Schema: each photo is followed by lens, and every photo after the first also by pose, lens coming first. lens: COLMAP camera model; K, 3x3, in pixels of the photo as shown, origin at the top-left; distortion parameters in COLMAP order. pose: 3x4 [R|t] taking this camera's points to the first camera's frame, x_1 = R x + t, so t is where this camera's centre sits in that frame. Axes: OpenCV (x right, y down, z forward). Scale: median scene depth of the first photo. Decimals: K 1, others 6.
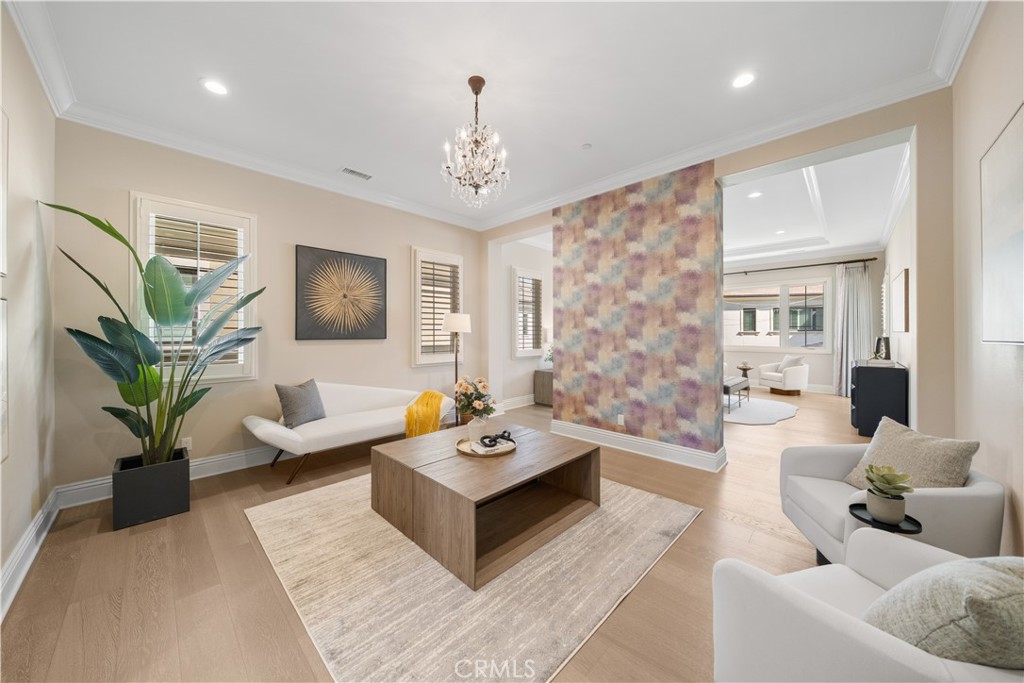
lens RADIAL K [[351.5, 0, 510.5], [0, 351.5, 336.4], [0, 0, 1]] dist [-0.004889, 0.000096]
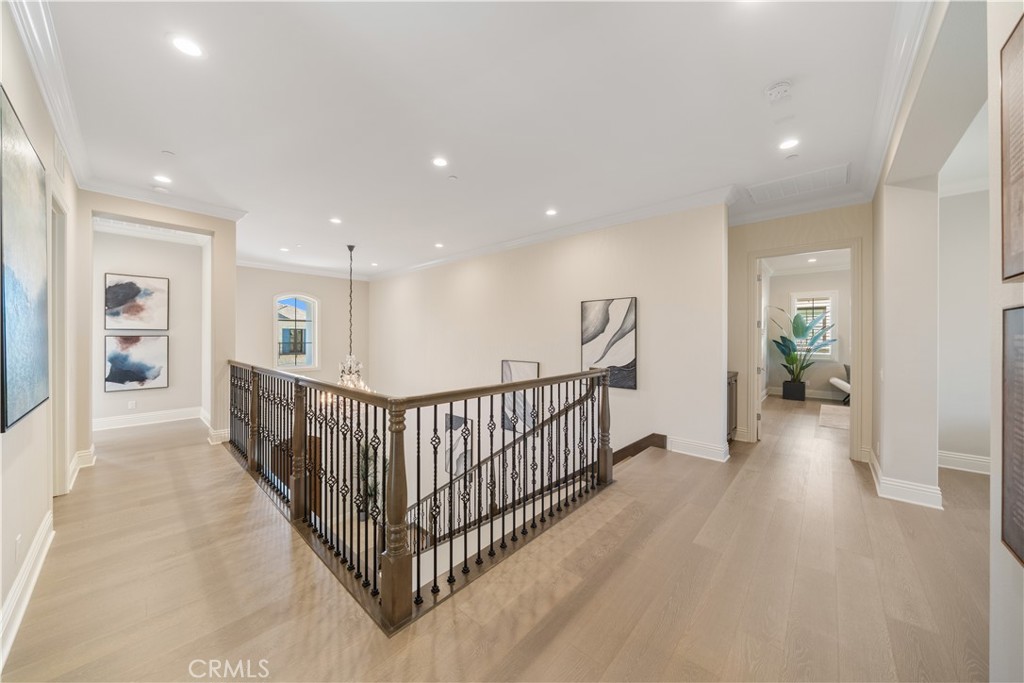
lens RADIAL K [[351.5, 0, 510.5], [0, 351.5, 338.8], [0, 0, 1]] dist [-0.004889, 0.000096]
pose [[0.026232, 0.003705, -0.999649, 1.874972], [-0.006933, 0.999970, 0.003524, -0.024872], [0.999632, 0.006838, 0.026257, -1.483461]]
